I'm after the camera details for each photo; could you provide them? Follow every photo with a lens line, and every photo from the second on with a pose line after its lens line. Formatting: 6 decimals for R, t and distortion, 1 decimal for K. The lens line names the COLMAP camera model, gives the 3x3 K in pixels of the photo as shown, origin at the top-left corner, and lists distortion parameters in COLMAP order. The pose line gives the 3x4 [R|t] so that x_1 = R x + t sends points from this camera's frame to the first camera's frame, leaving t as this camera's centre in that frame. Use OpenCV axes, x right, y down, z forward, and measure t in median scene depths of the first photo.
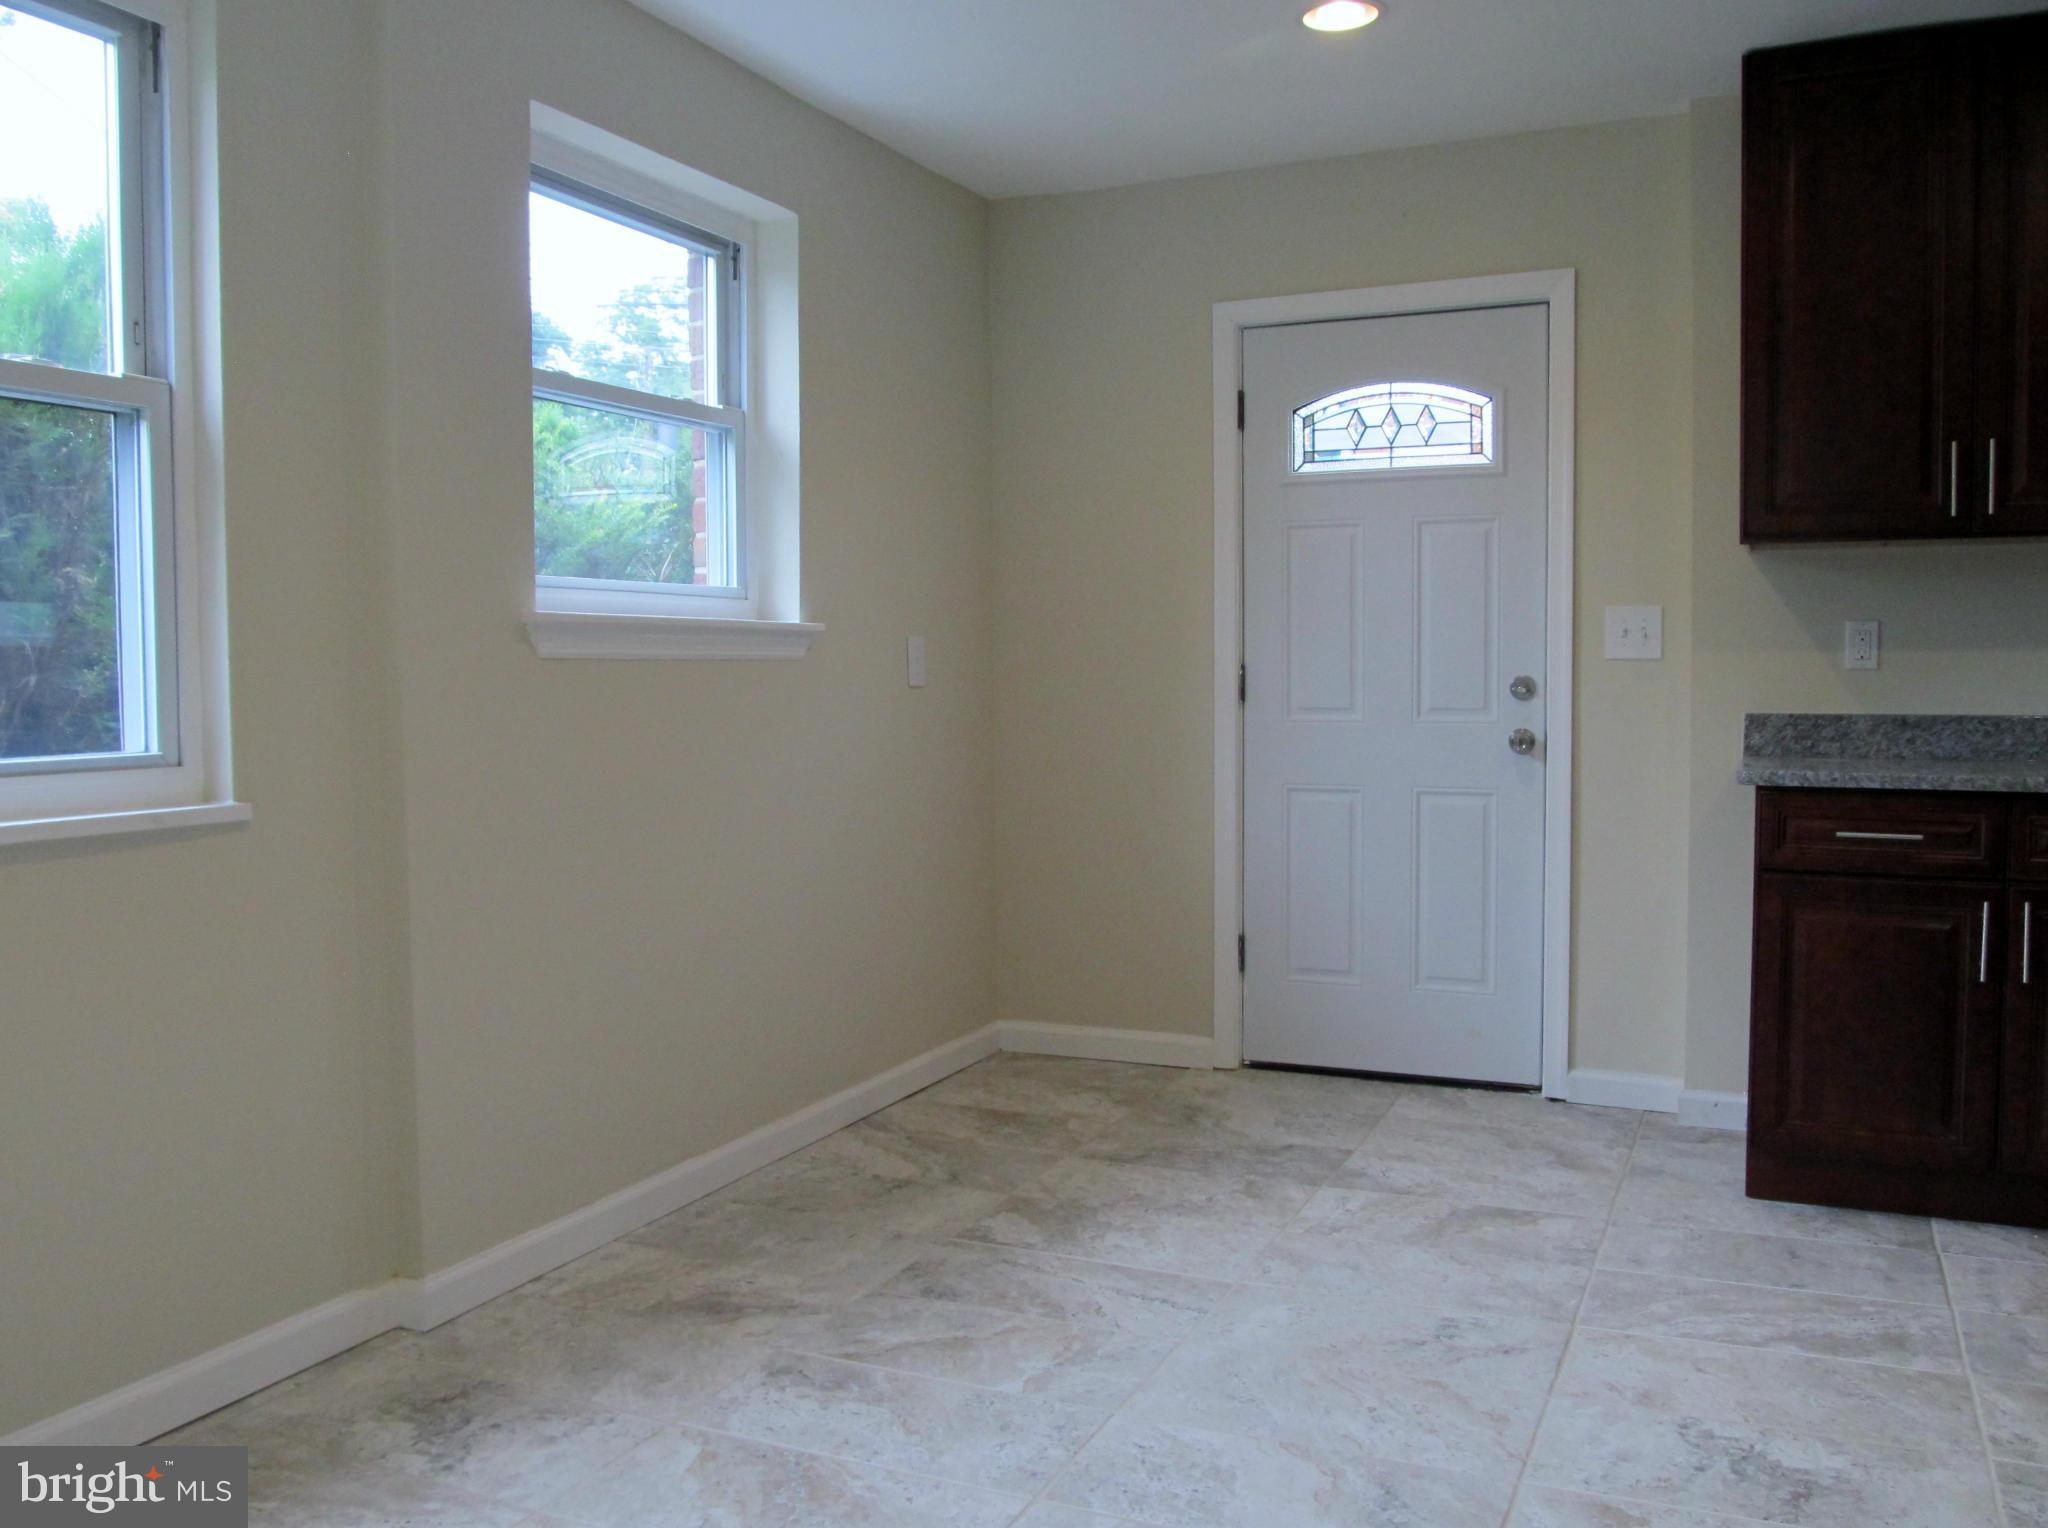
lens RADIAL K [[1710.3, 0, 1034.4], [0, 1710.3, 763.0], [0, 0, 1]] dist [-0.053742, 0.035553]
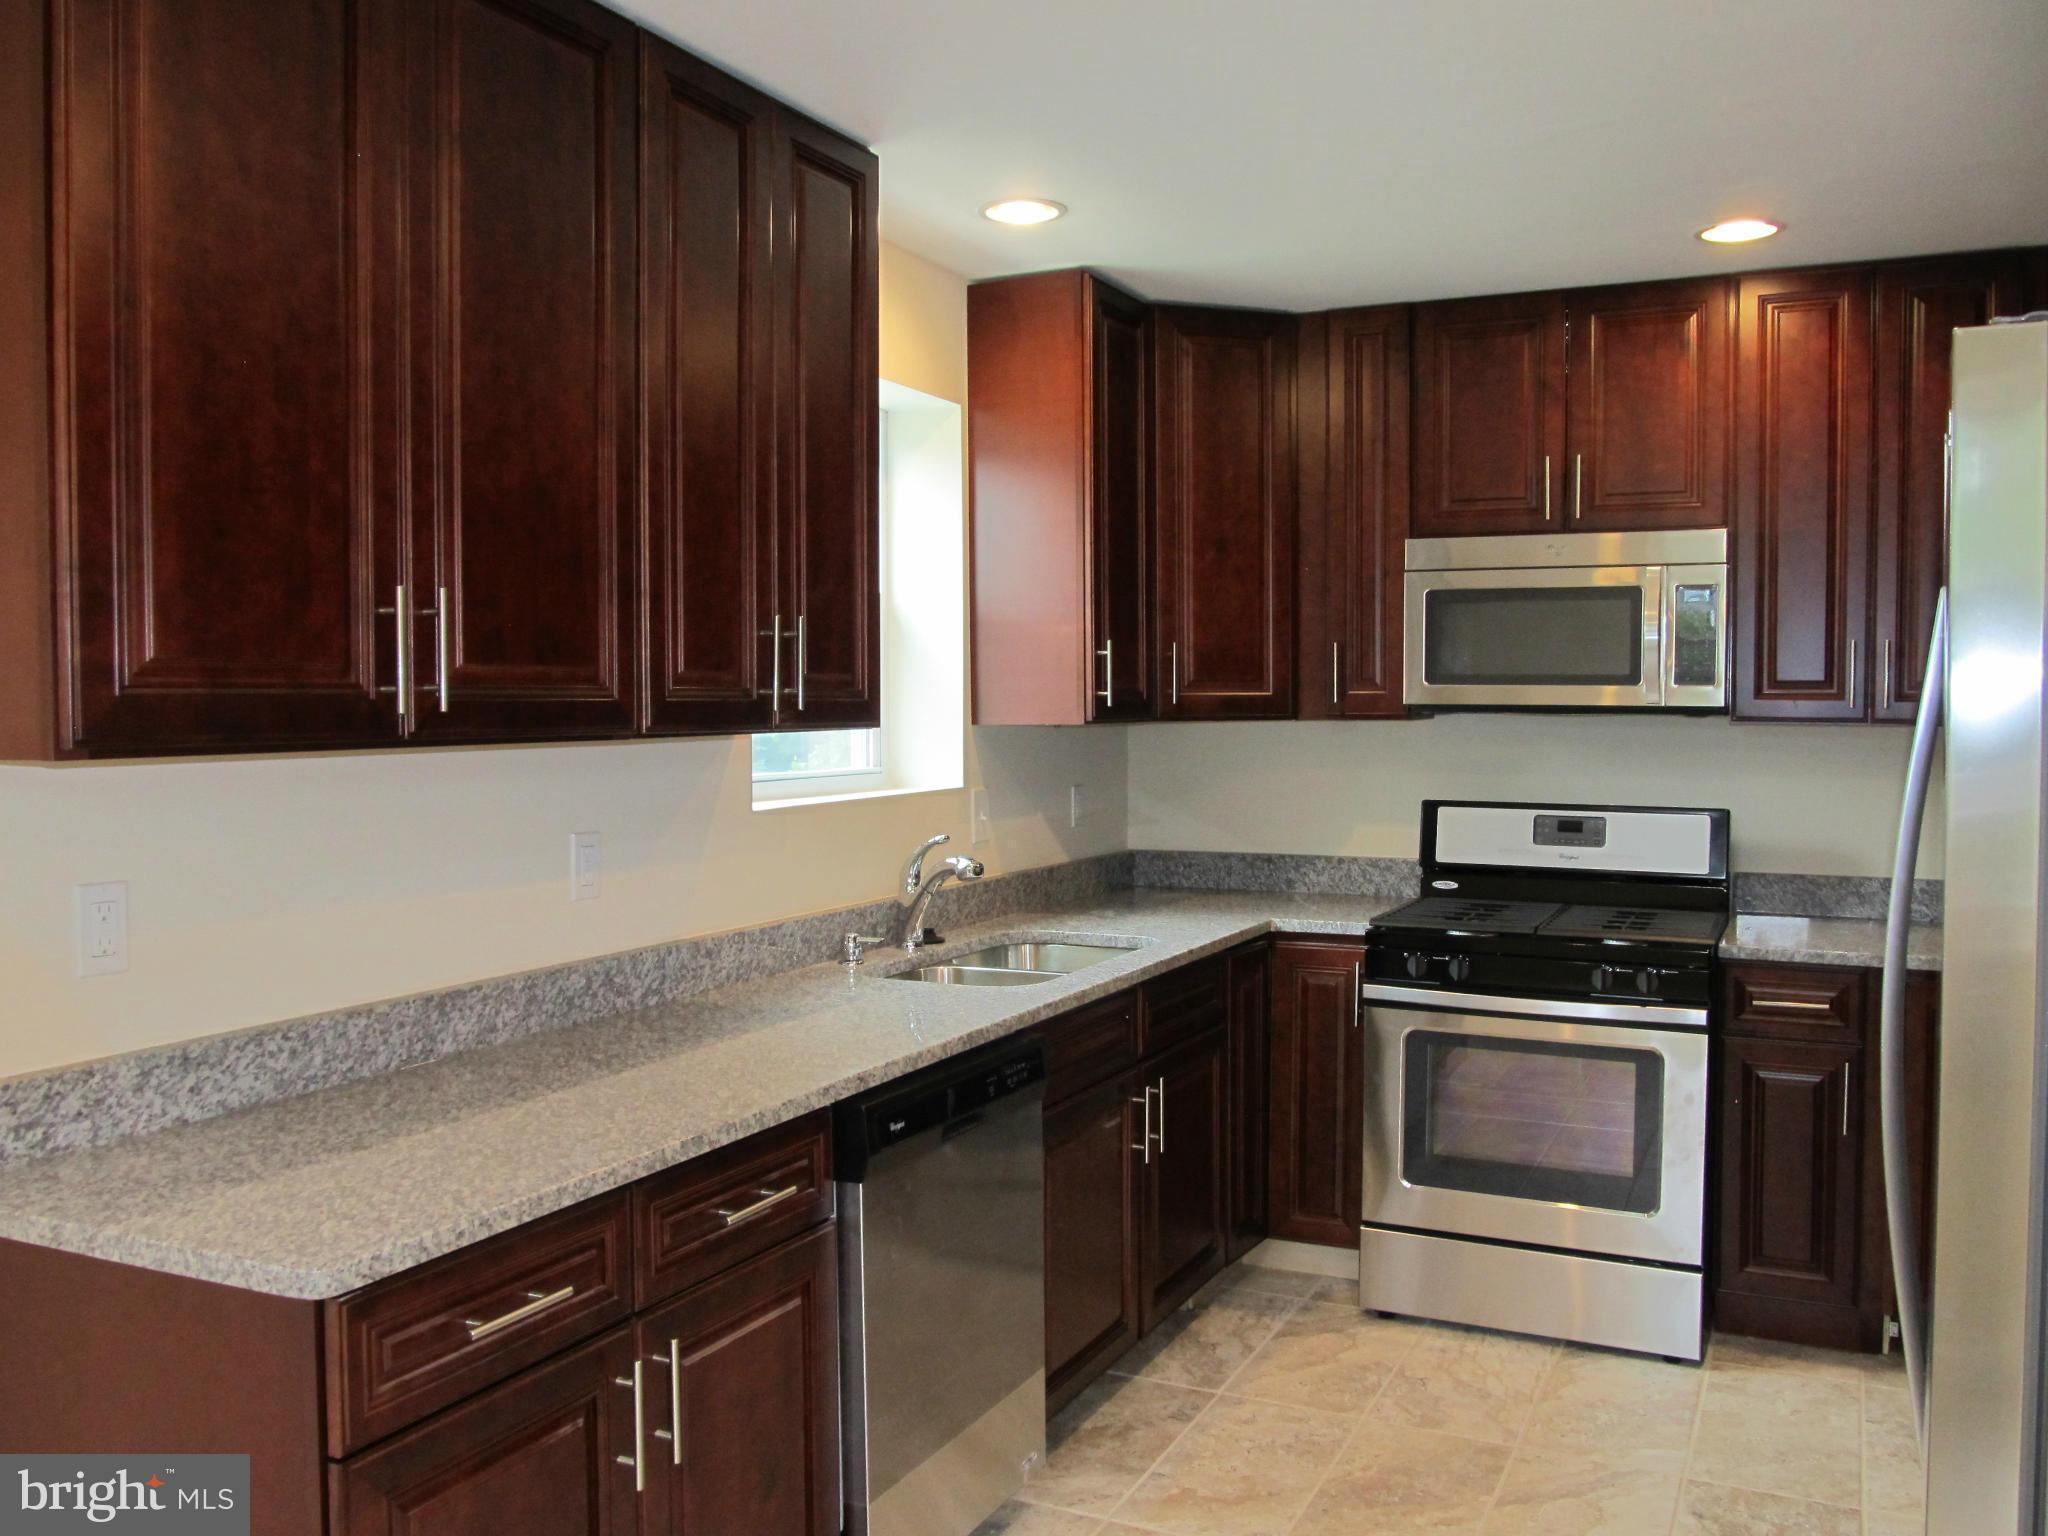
lens RADIAL K [[1710.3, 0, 1021.3], [0, 1710.3, 755.2], [0, 0, 1]] dist [-0.053742, 0.035553]
pose [[0.035615, -0.029190, 0.998939, -0.032862], [0.064081, 0.997583, 0.026865, -0.123187], [-0.997309, 0.063056, 0.037399, 0.703338]]
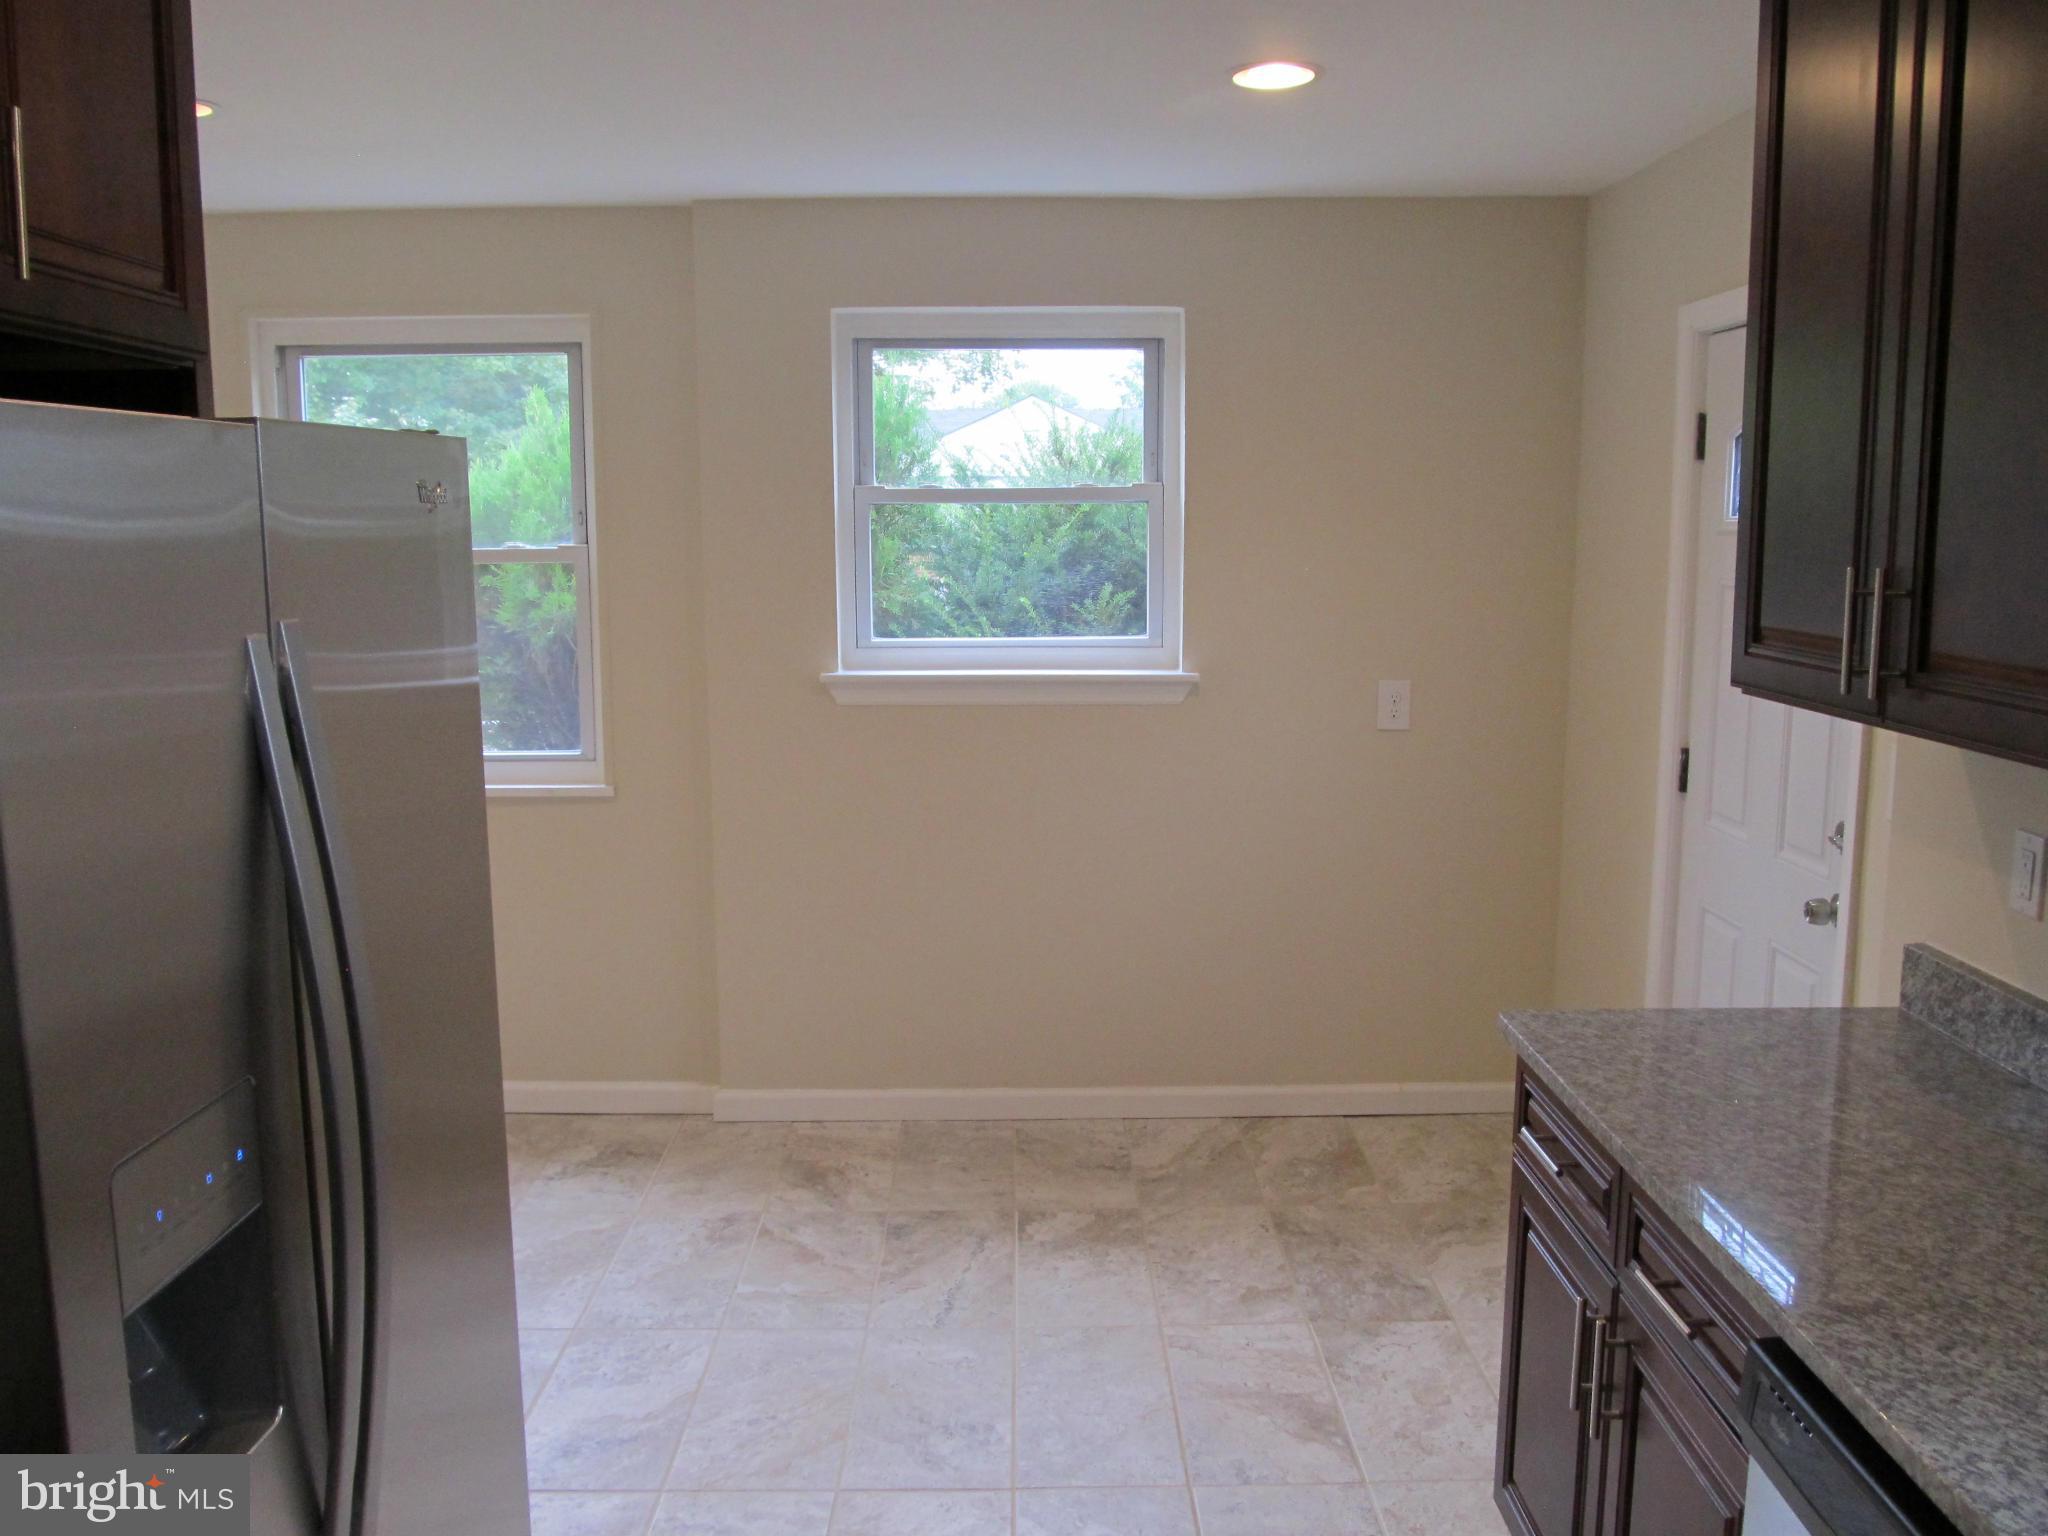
lens RADIAL K [[1710.3, 0, 1013.4], [0, 1710.3, 763.0], [0, 0, 1]] dist [-0.053742, 0.035553]
pose [[0.414822, 0.138112, -0.899360, 0.887291], [-0.049108, 0.990371, 0.129438, -0.171125], [0.908577, -0.009528, 0.417610, 0.444433]]
